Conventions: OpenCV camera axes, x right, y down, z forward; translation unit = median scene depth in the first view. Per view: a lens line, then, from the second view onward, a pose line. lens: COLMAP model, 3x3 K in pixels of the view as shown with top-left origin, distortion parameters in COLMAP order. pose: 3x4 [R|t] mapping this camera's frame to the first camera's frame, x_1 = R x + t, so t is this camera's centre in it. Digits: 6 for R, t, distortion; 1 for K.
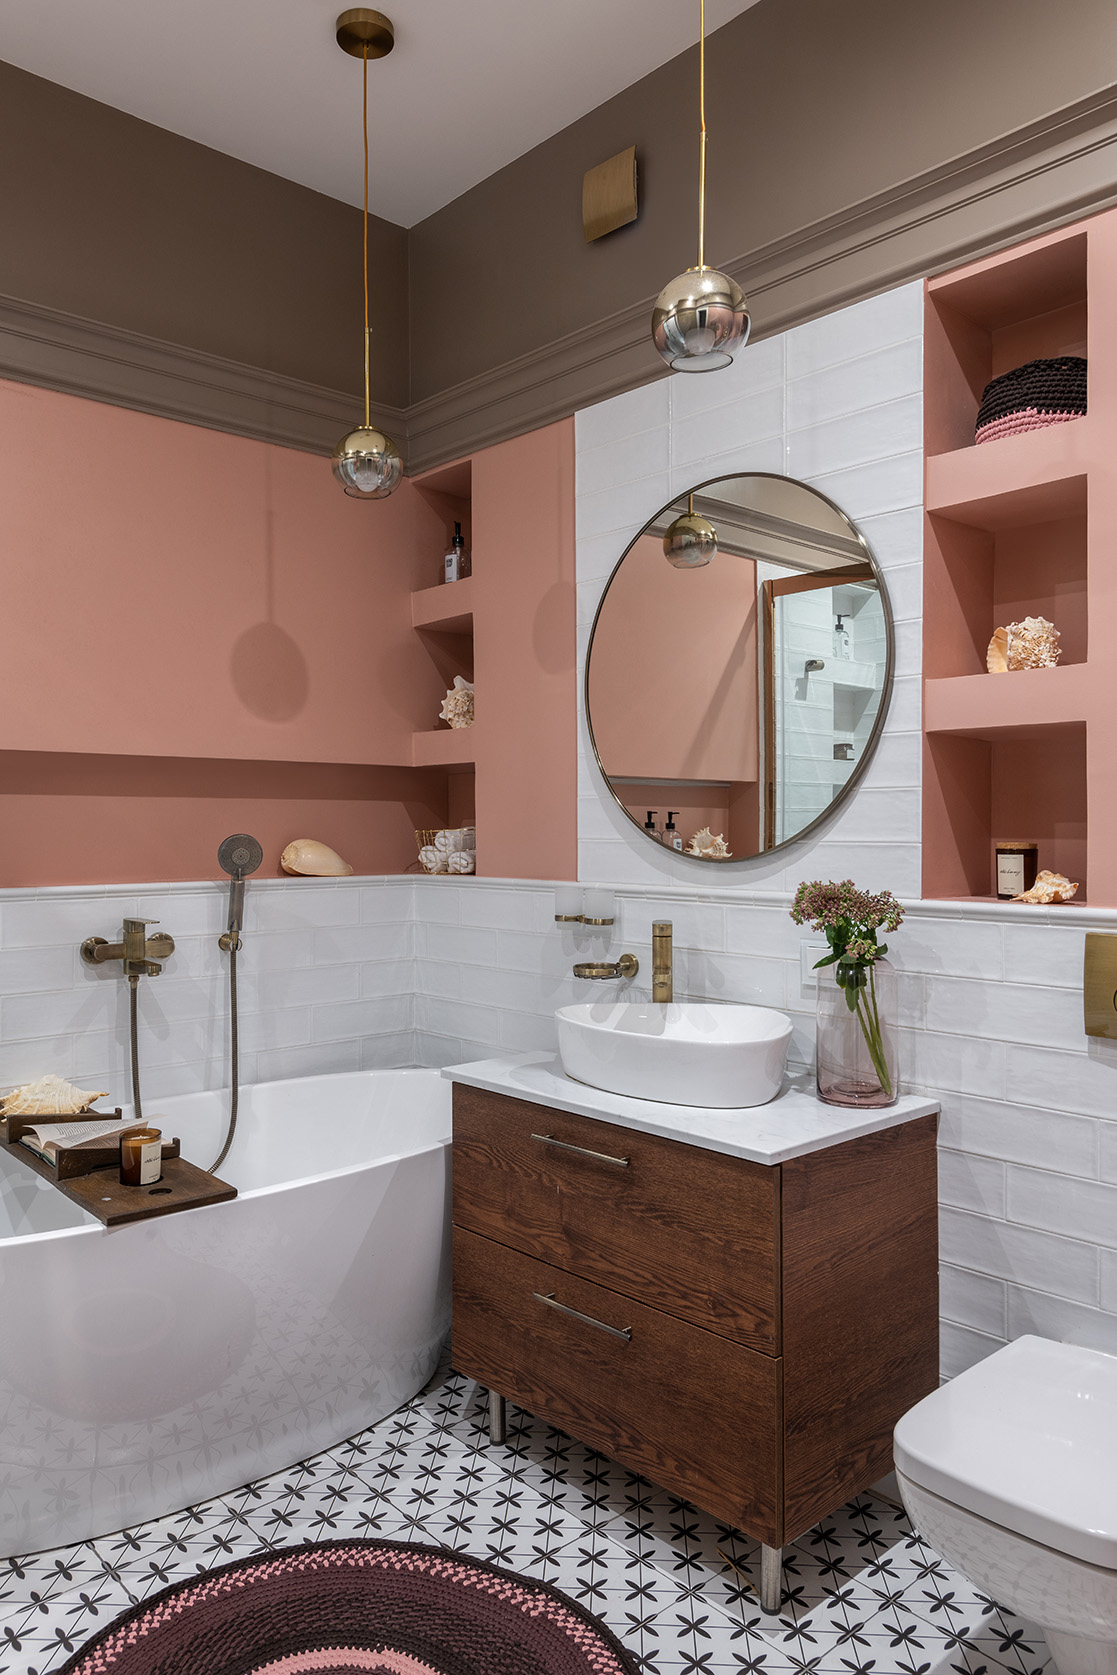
lens RADIAL K [[1126.2, 0, 558.5], [0, 1126.2, 837.5], [0, 0, 1]] dist [0.045190, -0.005517]
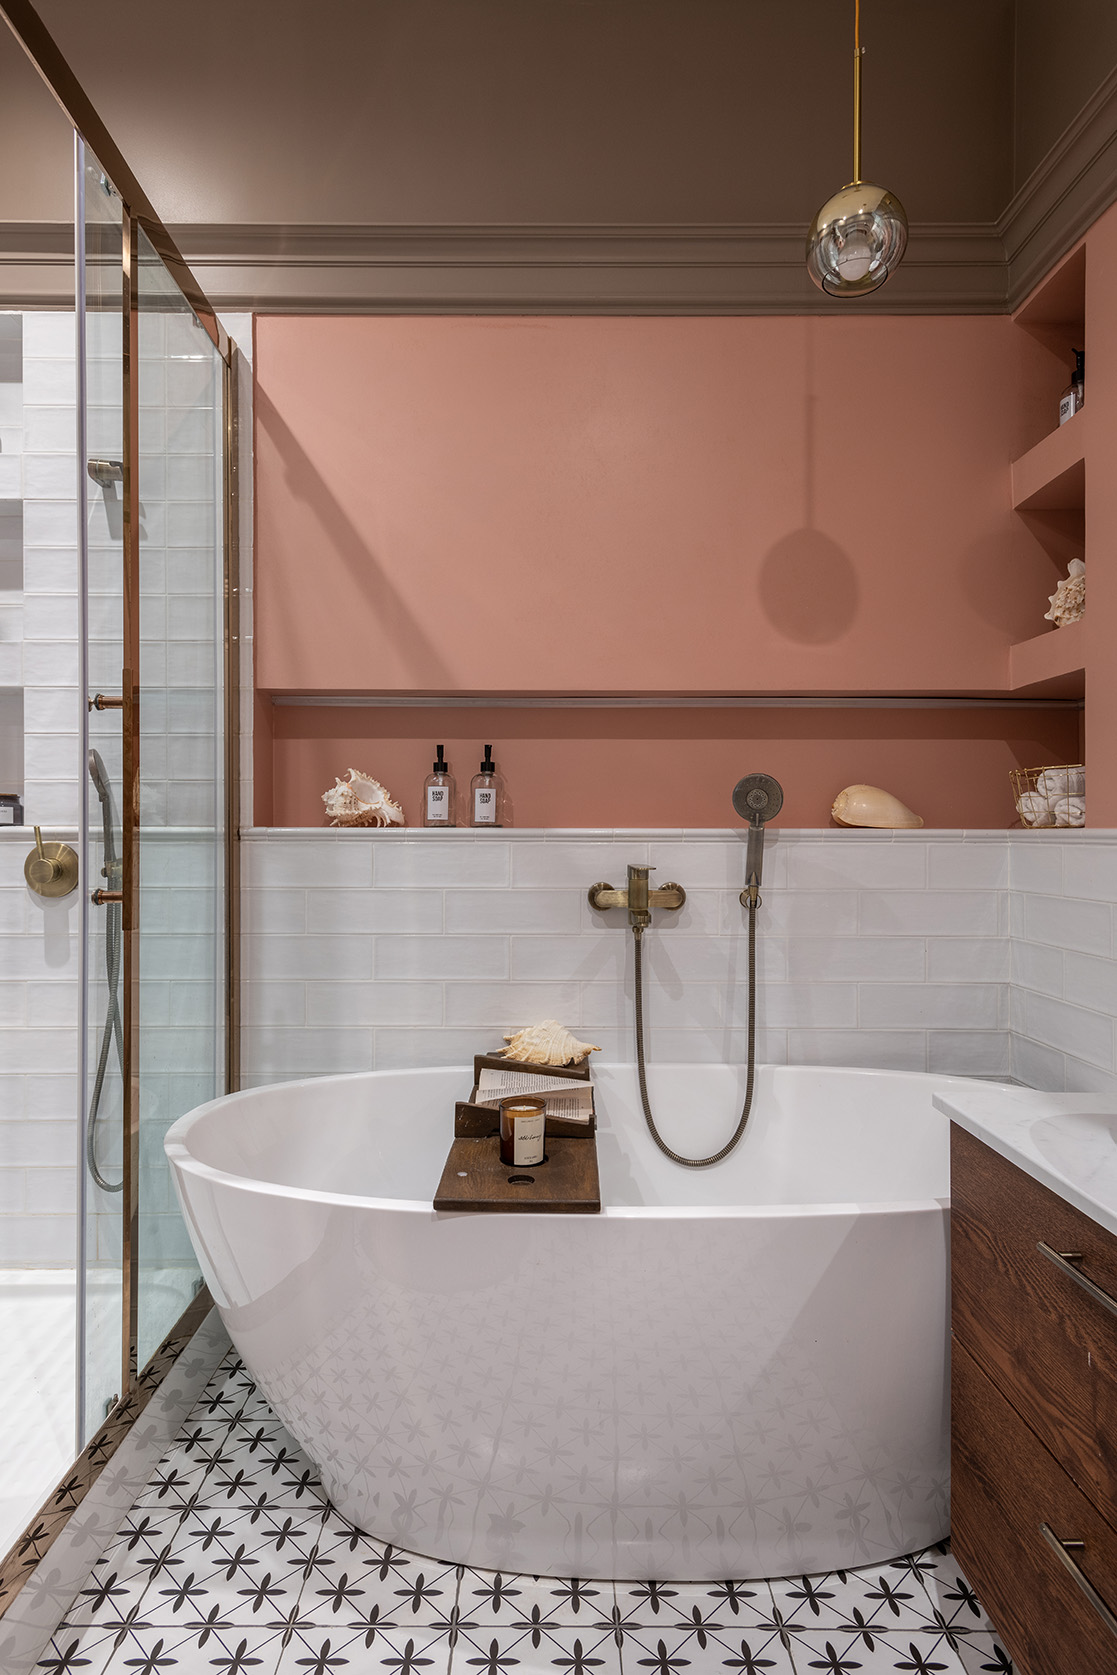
lens RADIAL K [[943.4, 0, 558.5], [0, 943.4, 837.5], [0, 0, 1]] dist [0.047889, -0.028196]
pose [[0.751041, 0.006966, -0.660219, 0.083393], [-0.006609, 0.999974, 0.003033, 0.045285], [0.660223, 0.002086, 0.751067, 0.361231]]
